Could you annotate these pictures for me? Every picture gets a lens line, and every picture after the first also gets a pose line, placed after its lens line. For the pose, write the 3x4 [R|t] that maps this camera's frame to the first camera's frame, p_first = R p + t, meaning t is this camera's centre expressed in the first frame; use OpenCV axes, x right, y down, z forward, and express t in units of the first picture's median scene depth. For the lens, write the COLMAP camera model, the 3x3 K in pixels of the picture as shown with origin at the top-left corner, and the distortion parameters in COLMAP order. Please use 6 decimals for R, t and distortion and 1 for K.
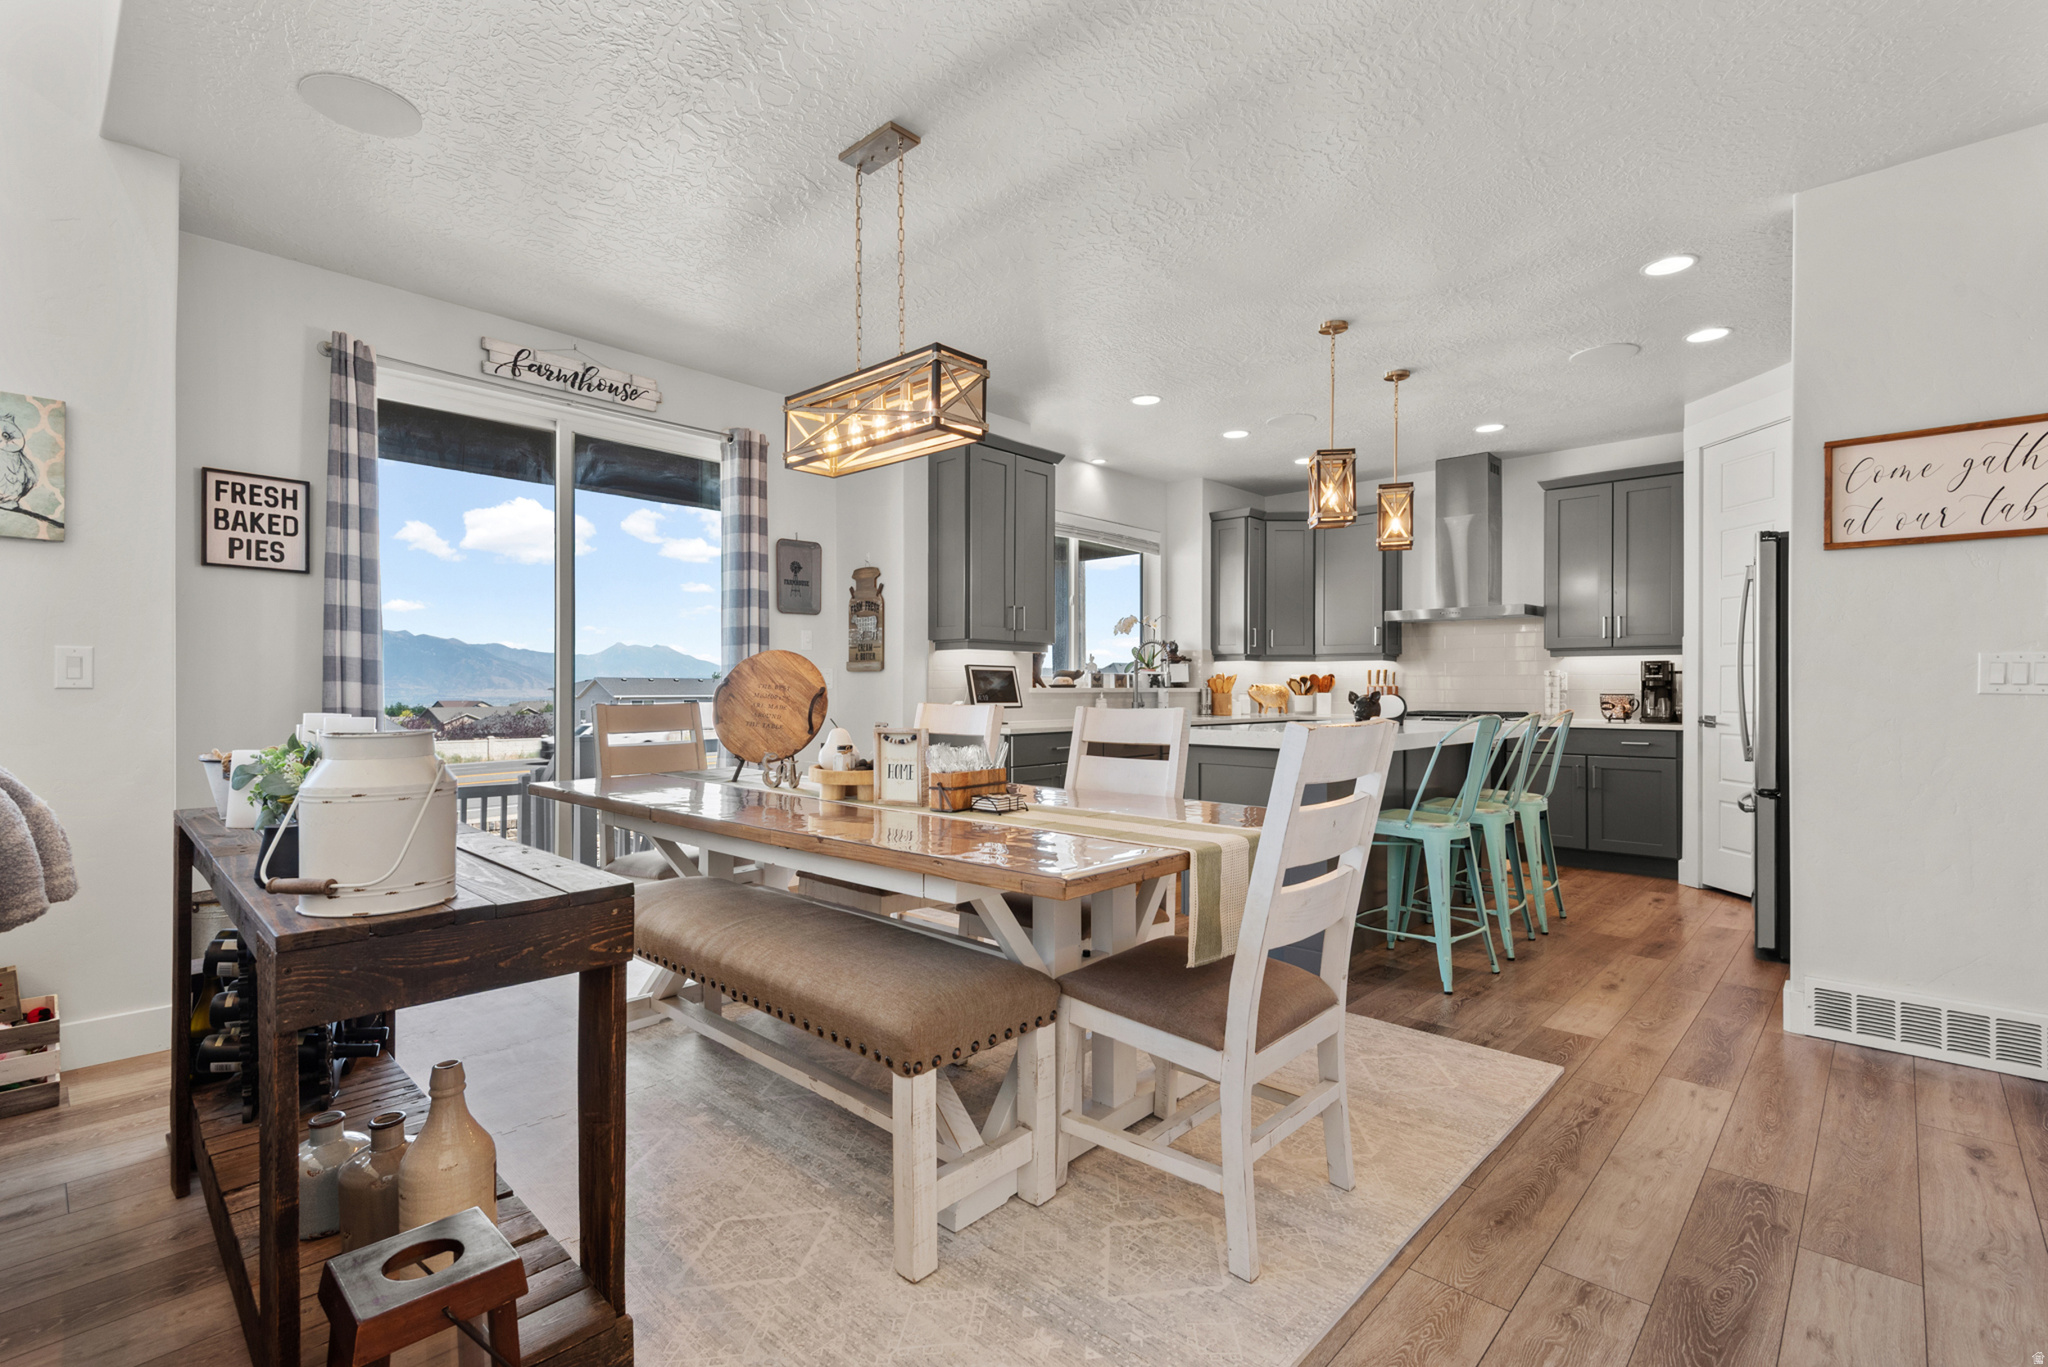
lens RADIAL K [[936.5, 0, 1015.0], [0, 936.5, 687.0], [0, 0, 1]] dist [0.020763, -0.016784]
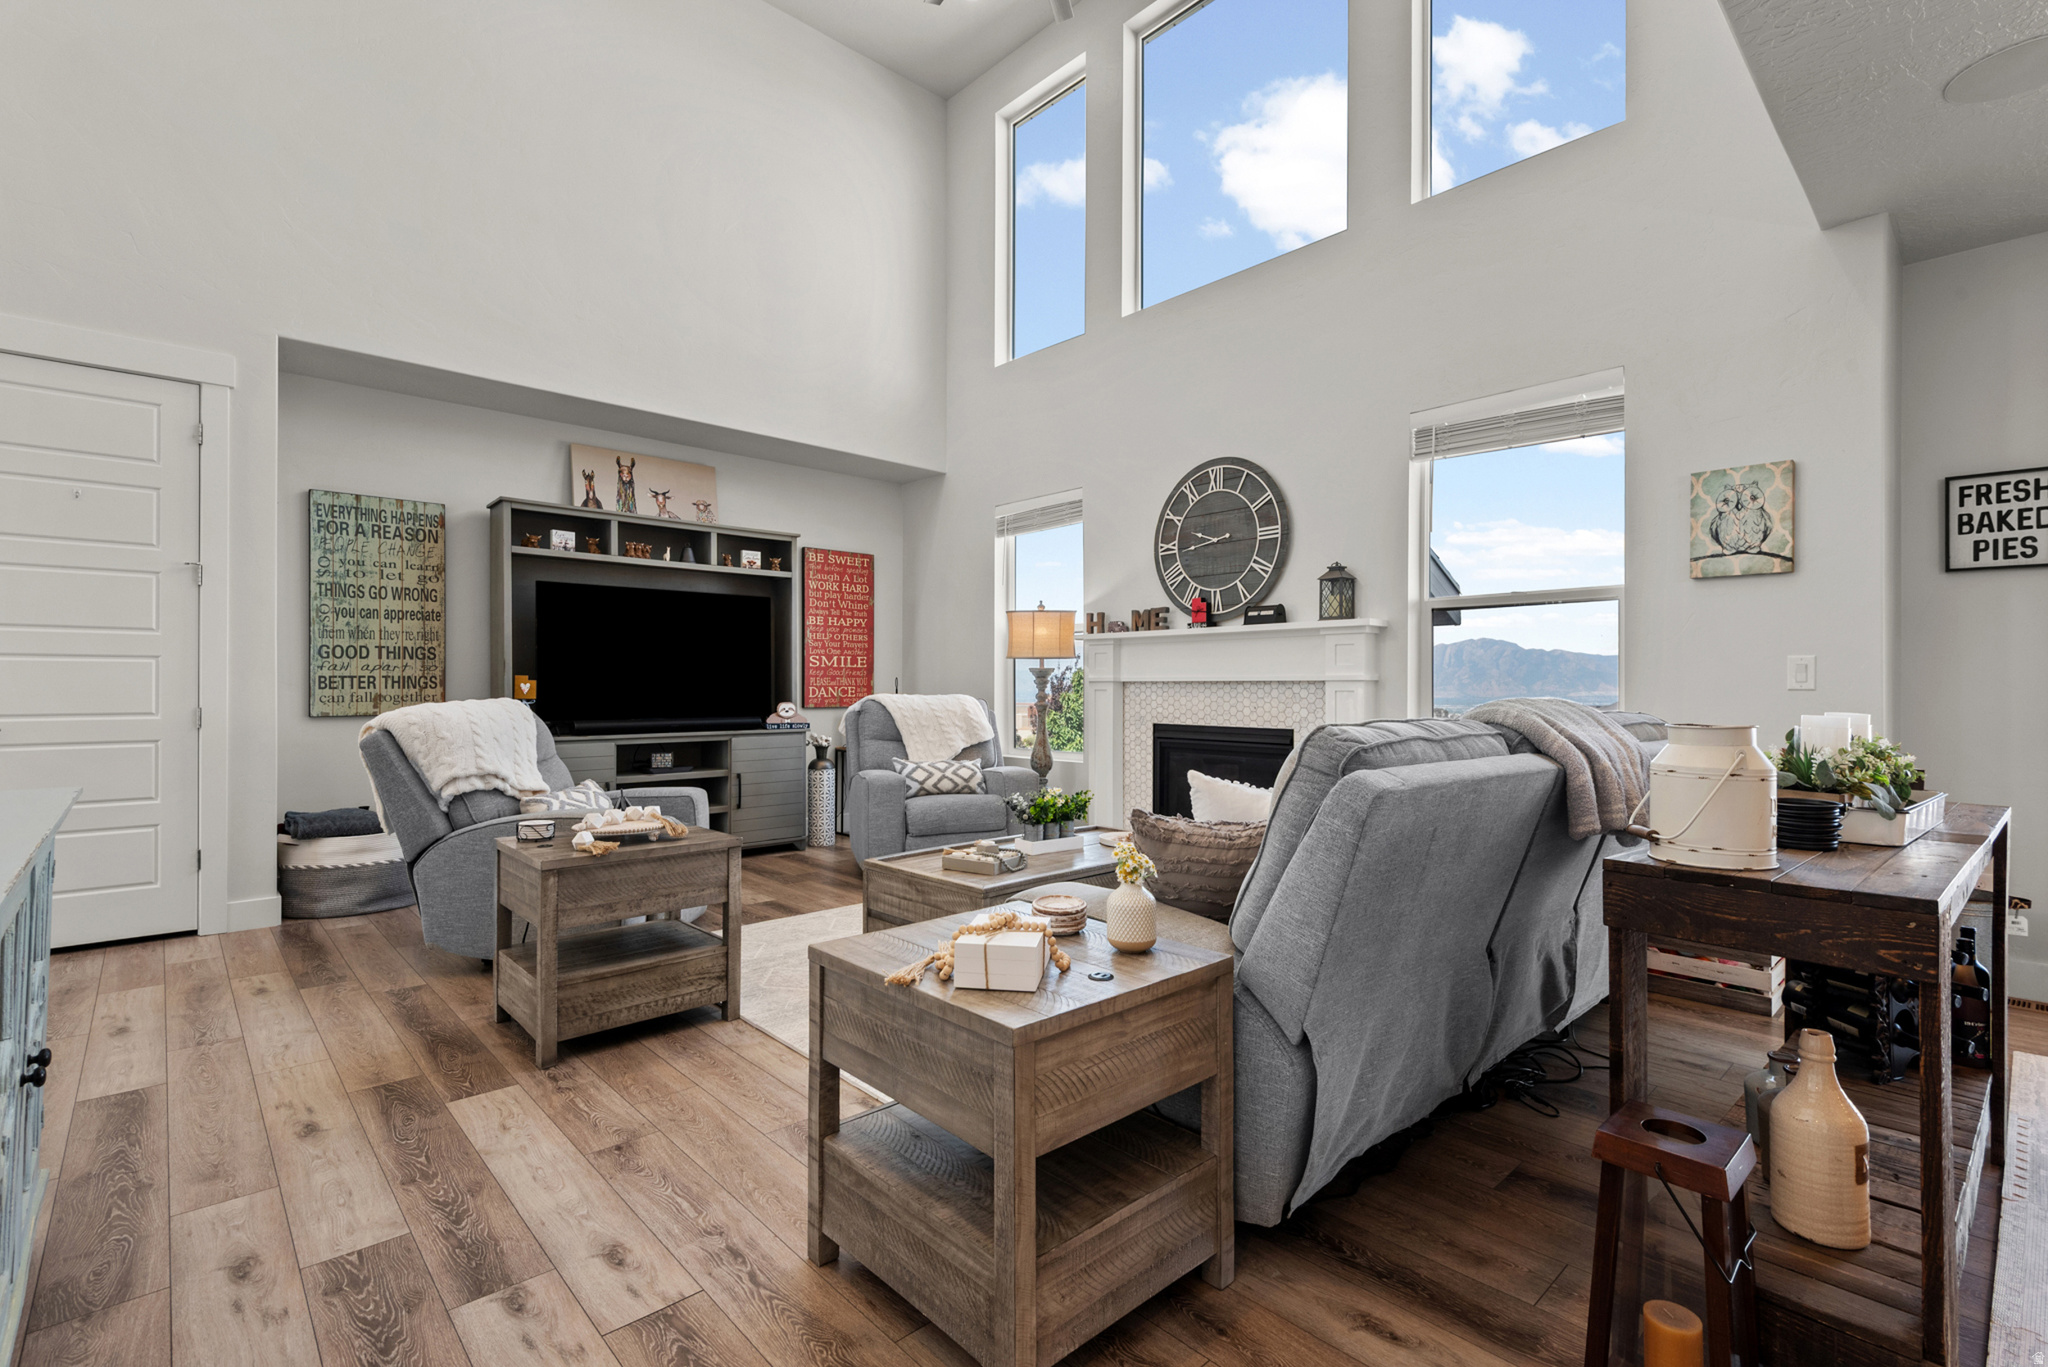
lens RADIAL K [[927.8, 0, 1051.4], [0, 927.8, 683.2], [0, 0, 1]] dist [-0.002013, -0.000483]
pose [[-0.059218, -0.005265, -0.998231, 0.157508], [-0.000295, 0.999986, -0.005257, -0.000149], [0.998245, -0.000017, -0.059218, 0.051309]]
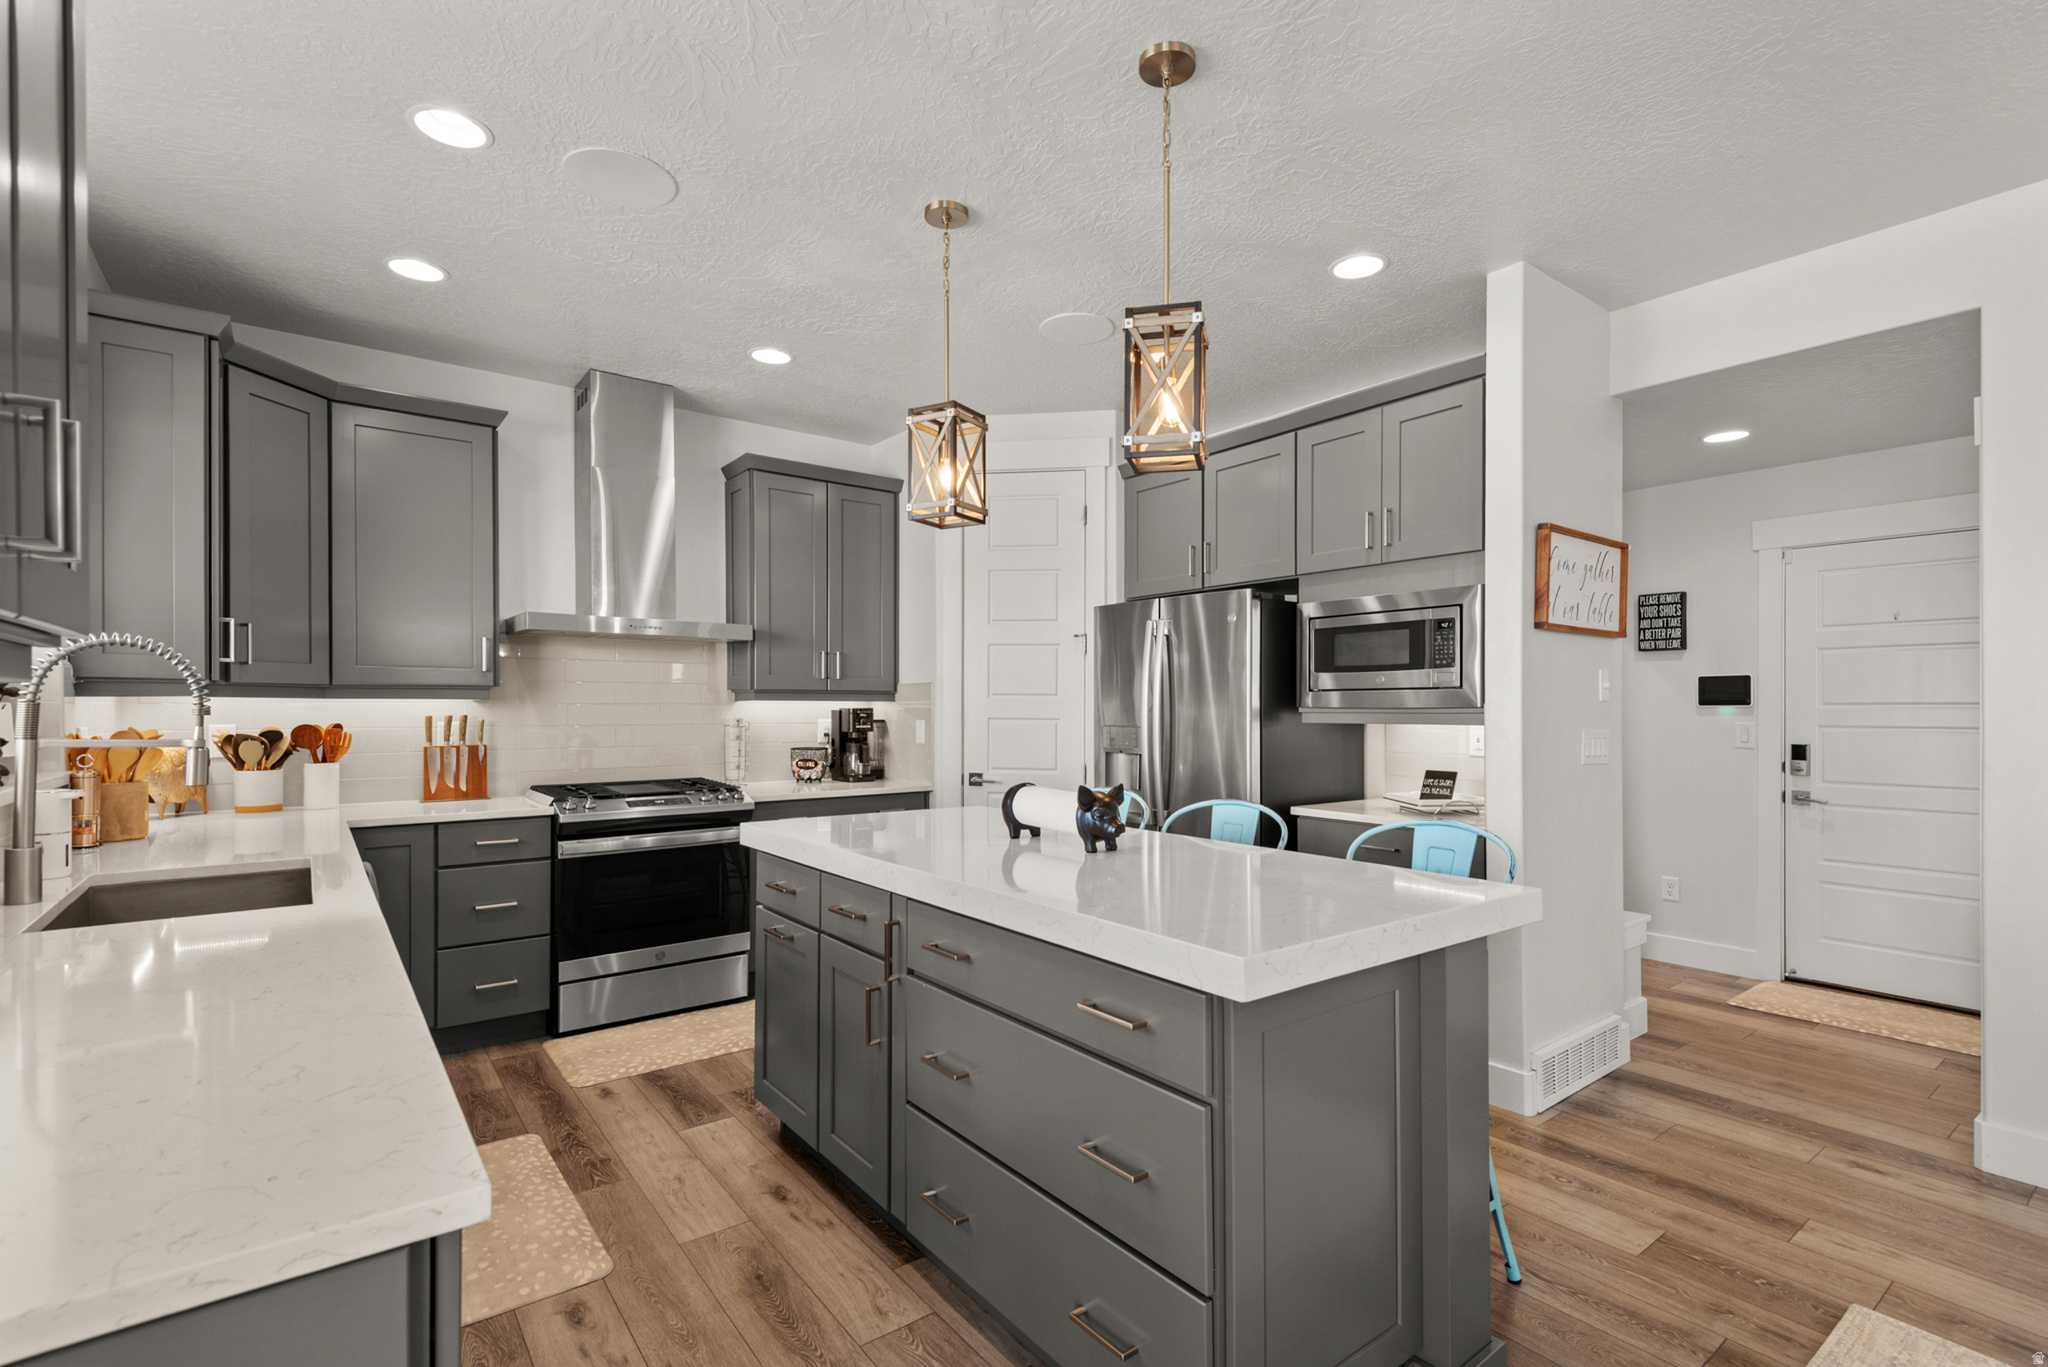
lens RADIAL K [[953.5, 0, 1025.7], [0, 953.5, 740.1], [0, 0, 1]] dist [-0.016287, -0.000271]
pose [[0.159951, -0.035925, 0.986471, -0.137449], [-0.001114, 0.999330, 0.036574, -0.033268], [-0.987124, -0.006949, 0.159804, 0.793130]]
